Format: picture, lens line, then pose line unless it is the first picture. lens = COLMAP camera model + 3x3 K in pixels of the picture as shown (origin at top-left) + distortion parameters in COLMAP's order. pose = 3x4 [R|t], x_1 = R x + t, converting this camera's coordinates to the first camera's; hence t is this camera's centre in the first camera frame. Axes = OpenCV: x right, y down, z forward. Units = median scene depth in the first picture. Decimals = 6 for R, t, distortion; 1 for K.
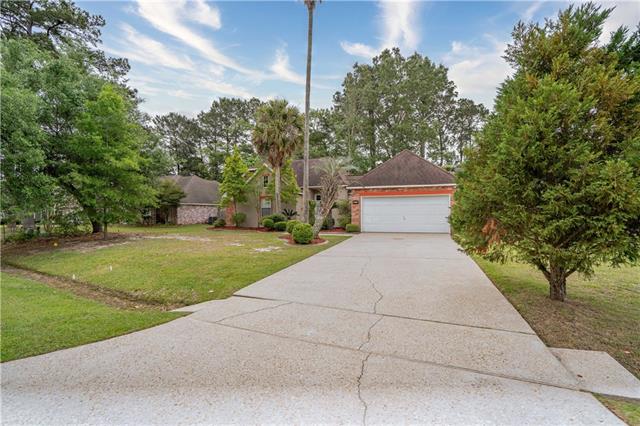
lens RADIAL K [[300.6, 0, 318.7], [0, 300.6, 216.5], [0, 0, 1]] dist [-0.022028, 0.005358]
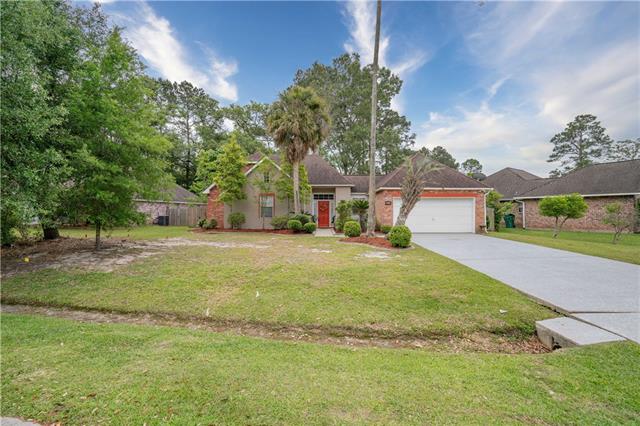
lens RADIAL K [[300.6, 0, 321.0], [0, 300.6, 211.8], [0, 0, 1]] dist [-0.022028, 0.005358]
pose [[0.945951, 0.009247, 0.324179, -0.309231], [-0.005477, 0.999906, -0.012541, -0.003682], [-0.324264, 0.010088, 0.945913, 0.108438]]
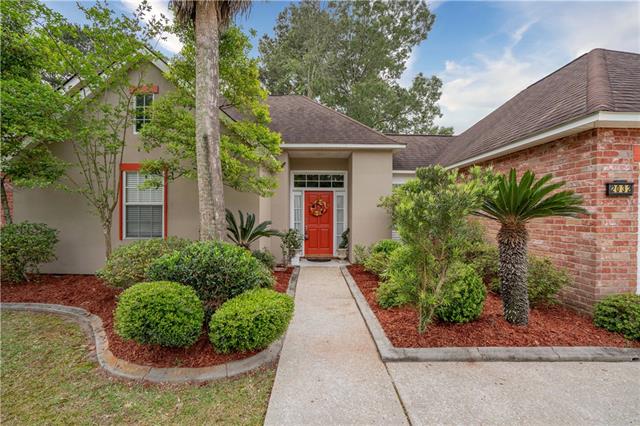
lens RADIAL K [[300.6, 0, 320.0], [0, 300.6, 210.0], [0, 0, 1]] dist [-0.022028, 0.005358]
pose [[0.936224, 0.010108, 0.351259, -0.117699], [-0.005246, 0.999877, -0.014789, -0.021240], [-0.351365, 0.012003, 0.936161, 0.672784]]
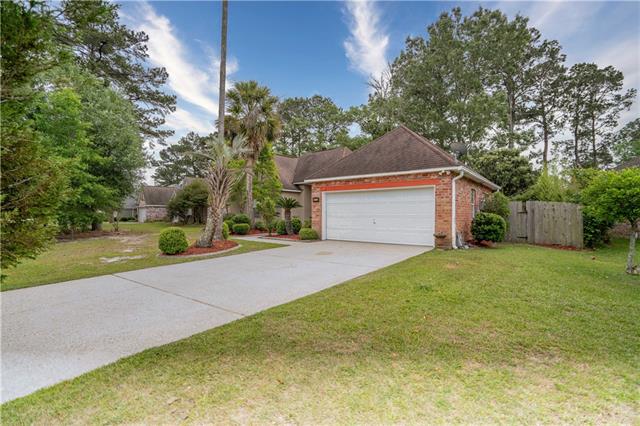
lens RADIAL K [[300.6, 0, 319.5], [0, 300.6, 212.2], [0, 0, 1]] dist [-0.022028, 0.005358]
pose [[0.945826, 0.003858, -0.324650, 0.288292], [-0.008438, 0.999884, -0.012701, -0.004869], [0.324563, 0.014752, 0.945749, 0.223837]]
